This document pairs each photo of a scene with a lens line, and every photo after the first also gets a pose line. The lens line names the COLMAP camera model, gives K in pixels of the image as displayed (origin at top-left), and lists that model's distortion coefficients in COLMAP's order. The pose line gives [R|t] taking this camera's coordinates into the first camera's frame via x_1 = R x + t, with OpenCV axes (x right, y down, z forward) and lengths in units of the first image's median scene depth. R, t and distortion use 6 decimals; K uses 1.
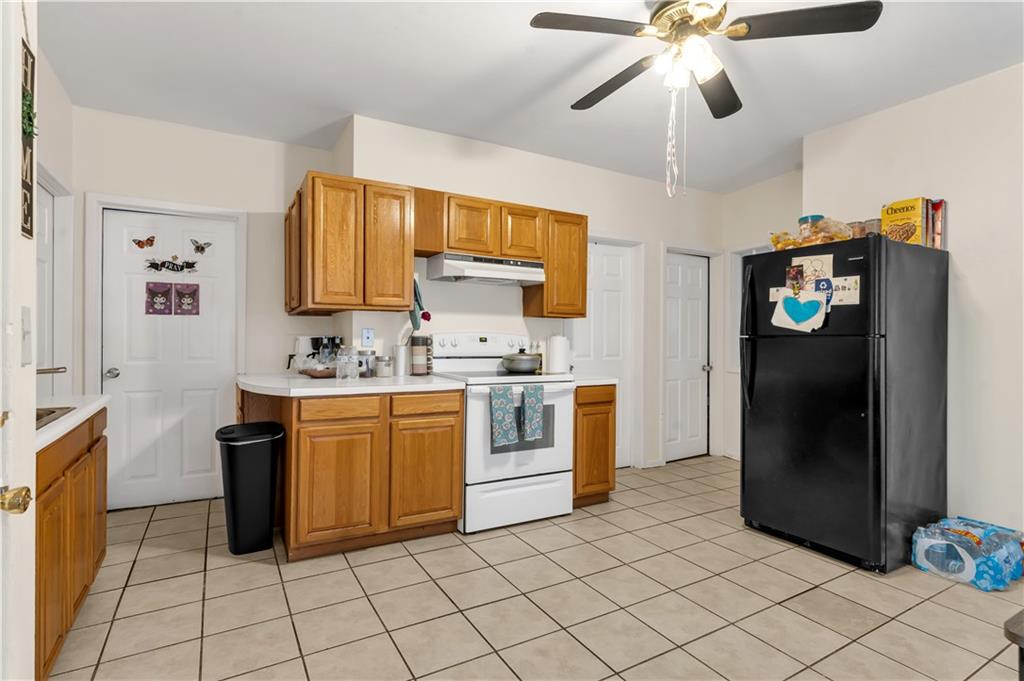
lens RADIAL K [[503.4, 0, 513.3], [0, 503.4, 333.3], [0, 0, 1]] dist [0.005252, 0.001323]
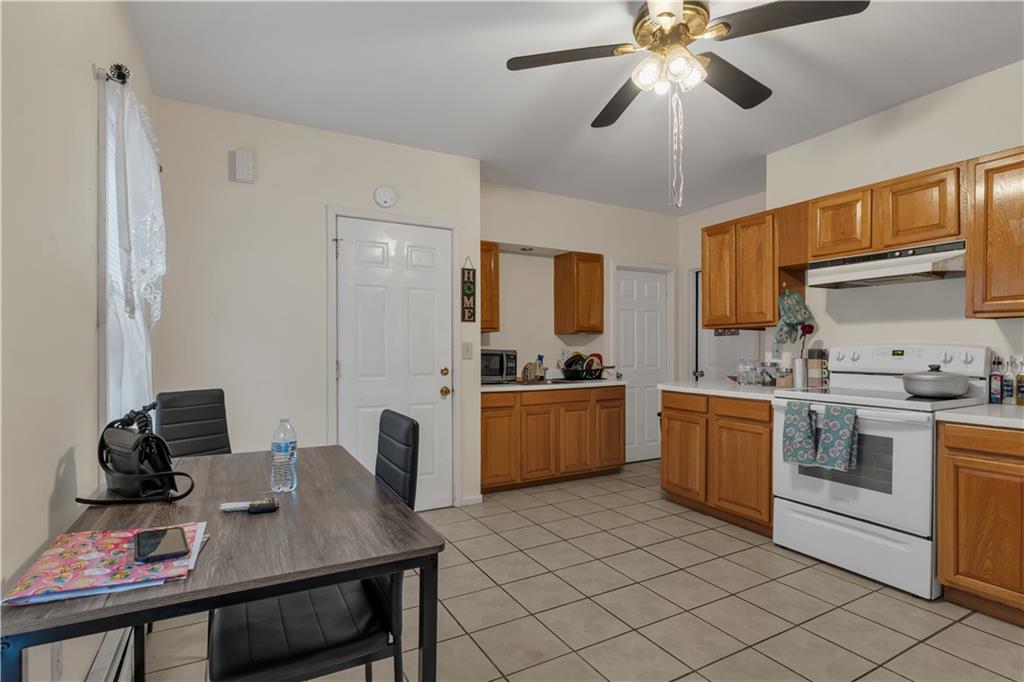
lens RADIAL K [[503.4, 0, 513.3], [0, 503.4, 351.5], [0, 0, 1]] dist [0.005252, 0.001323]
pose [[-0.012343, -0.002926, -0.999920, 0.848343], [0.008921, 0.999956, -0.003036, 0.008505], [0.999884, -0.008958, -0.012316, 0.446247]]
